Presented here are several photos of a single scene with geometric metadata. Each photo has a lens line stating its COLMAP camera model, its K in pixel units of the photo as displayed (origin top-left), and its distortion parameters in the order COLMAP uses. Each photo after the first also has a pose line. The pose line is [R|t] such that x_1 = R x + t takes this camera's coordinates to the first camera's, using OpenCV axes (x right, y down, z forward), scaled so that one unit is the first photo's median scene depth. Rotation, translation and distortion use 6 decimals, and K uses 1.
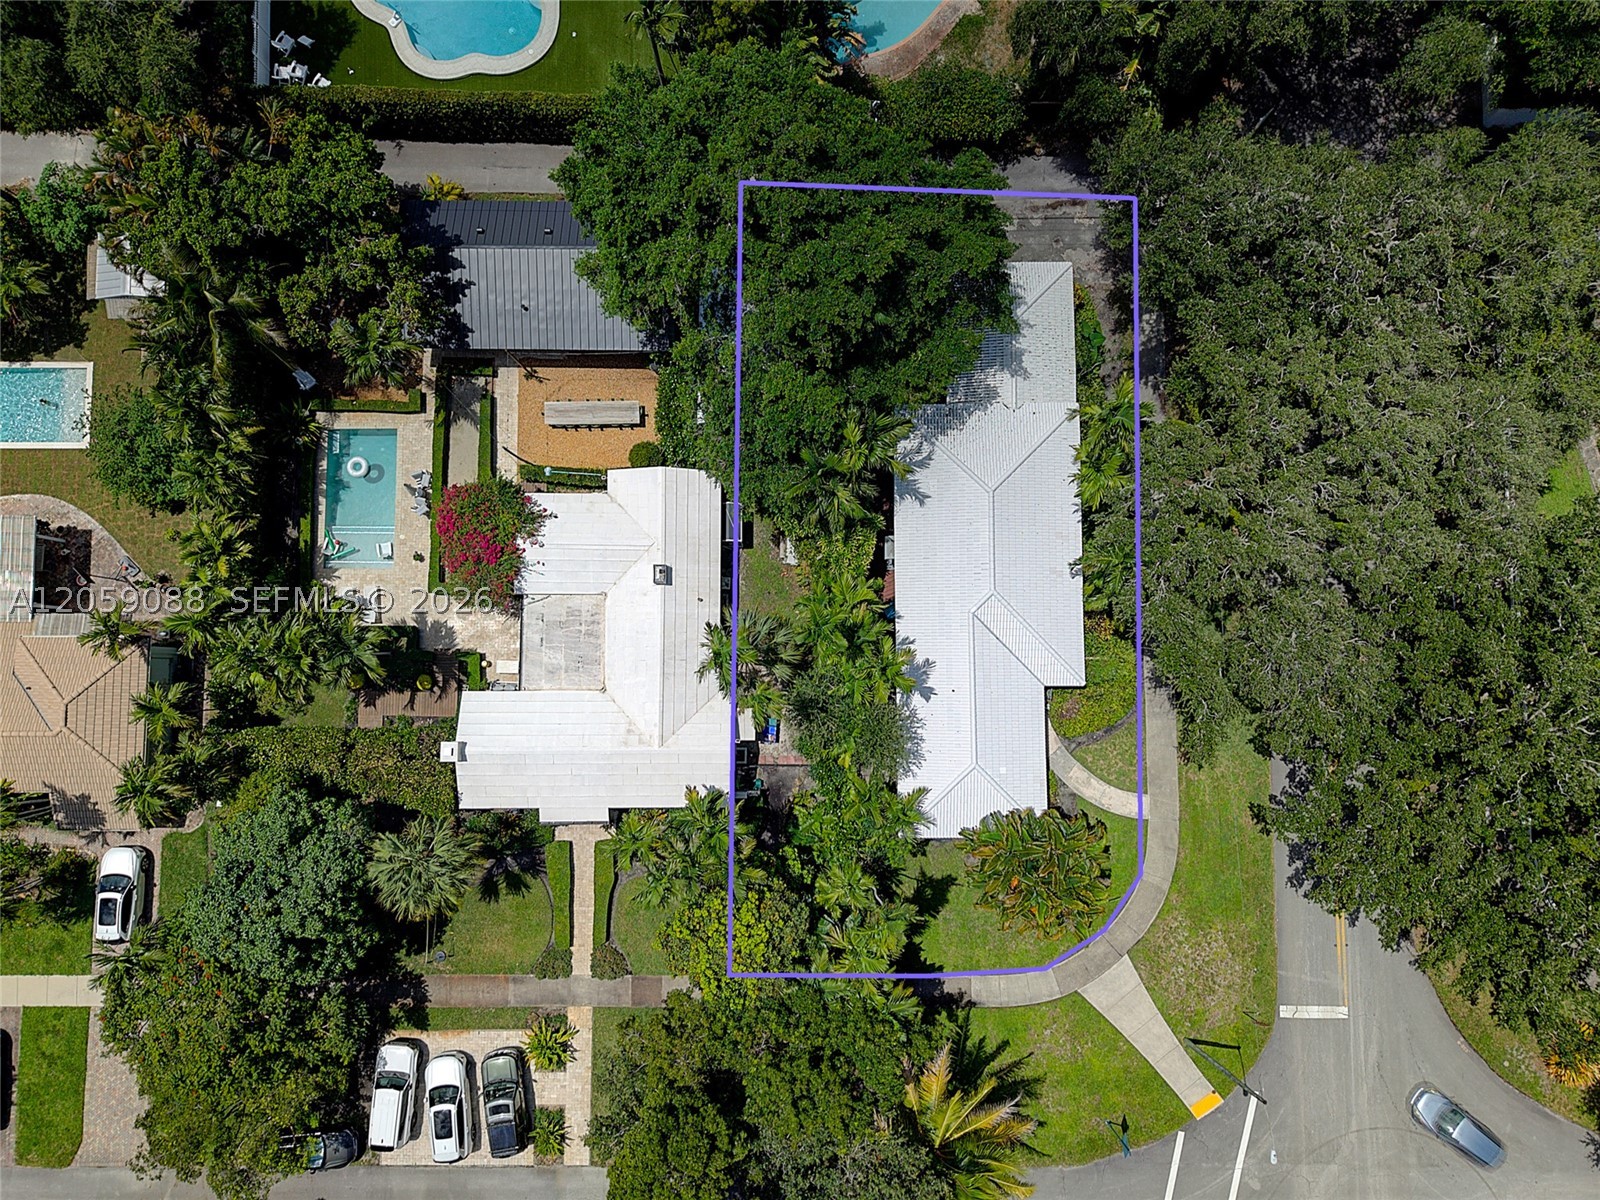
lens RADIAL K [[1063.9, 0, 771.6], [0, 1063.9, 599.3], [0, 0, 1]] dist [0.004701, -0.005684]
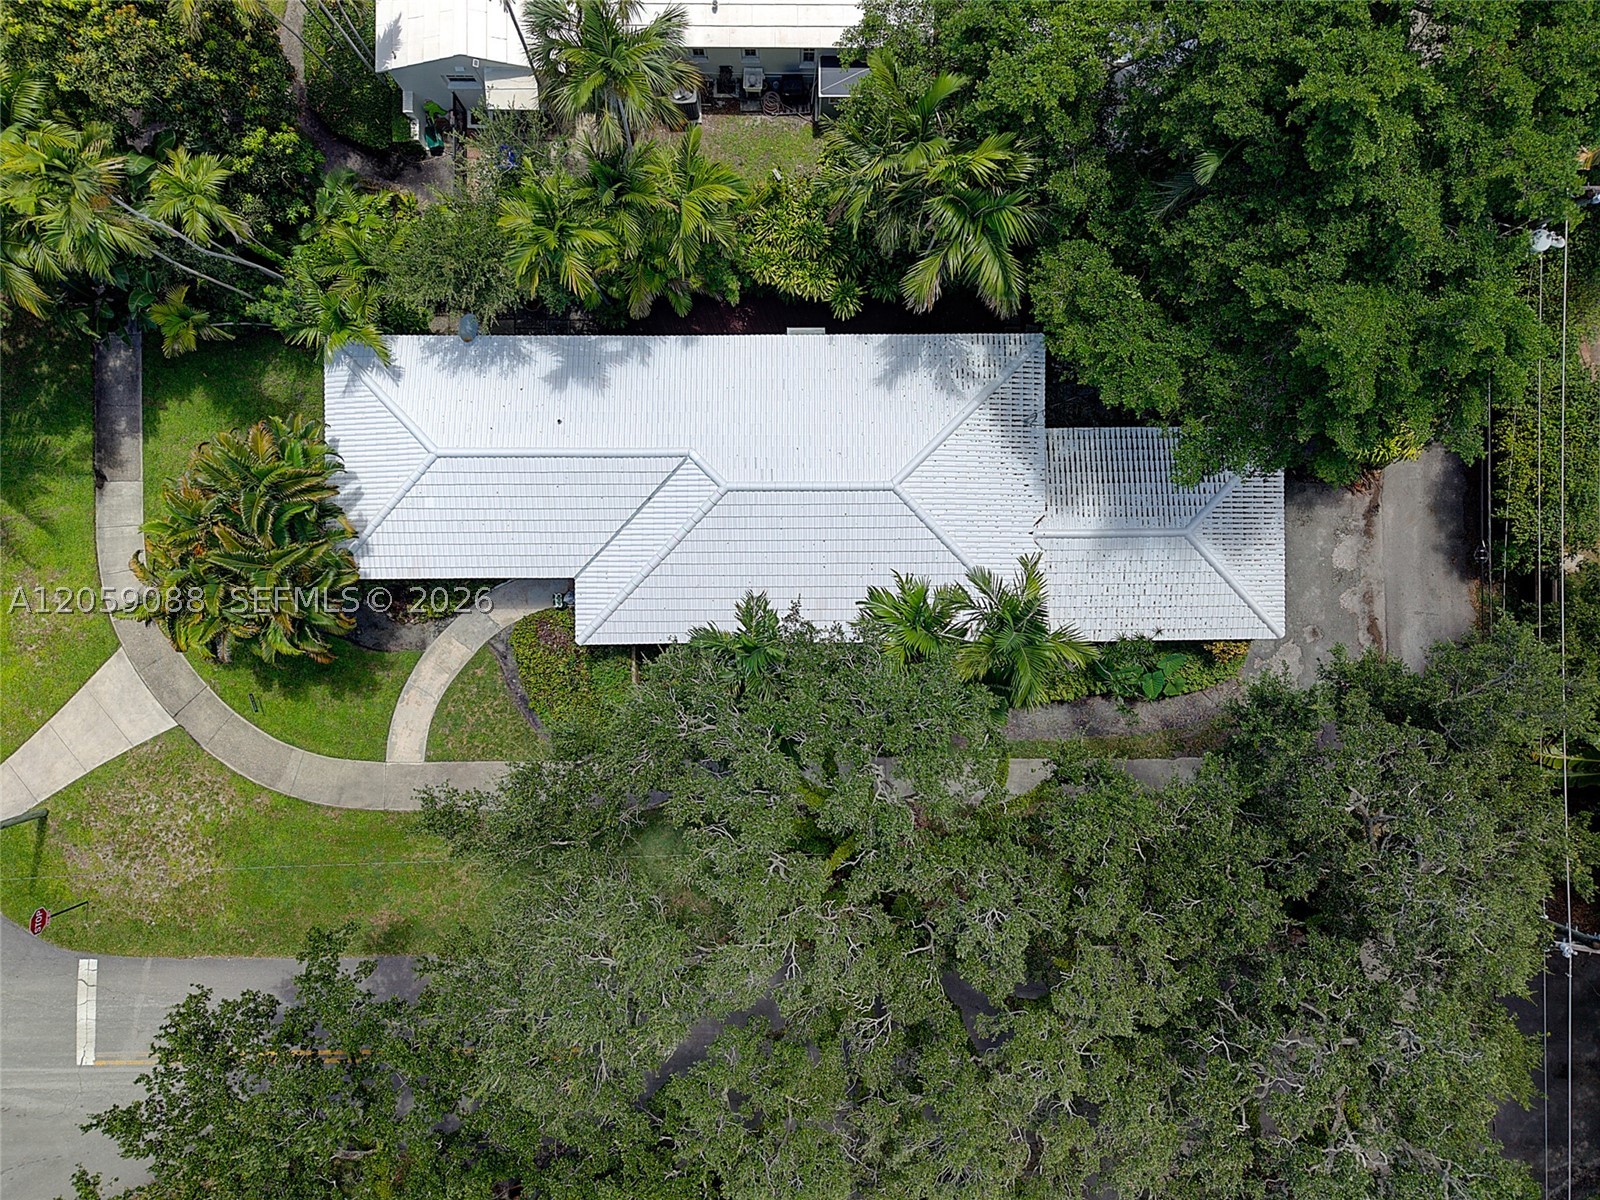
lens RADIAL K [[1063.9, 0, 801.7], [0, 1063.9, 594.0], [0, 0, 1]] dist [0.004701, -0.005684]
pose [[0.006866, 0.999972, 0.003092, 0.256076], [-0.996763, 0.006596, 0.080131, -0.093475], [0.080108, -0.003633, 0.996780, 0.392523]]
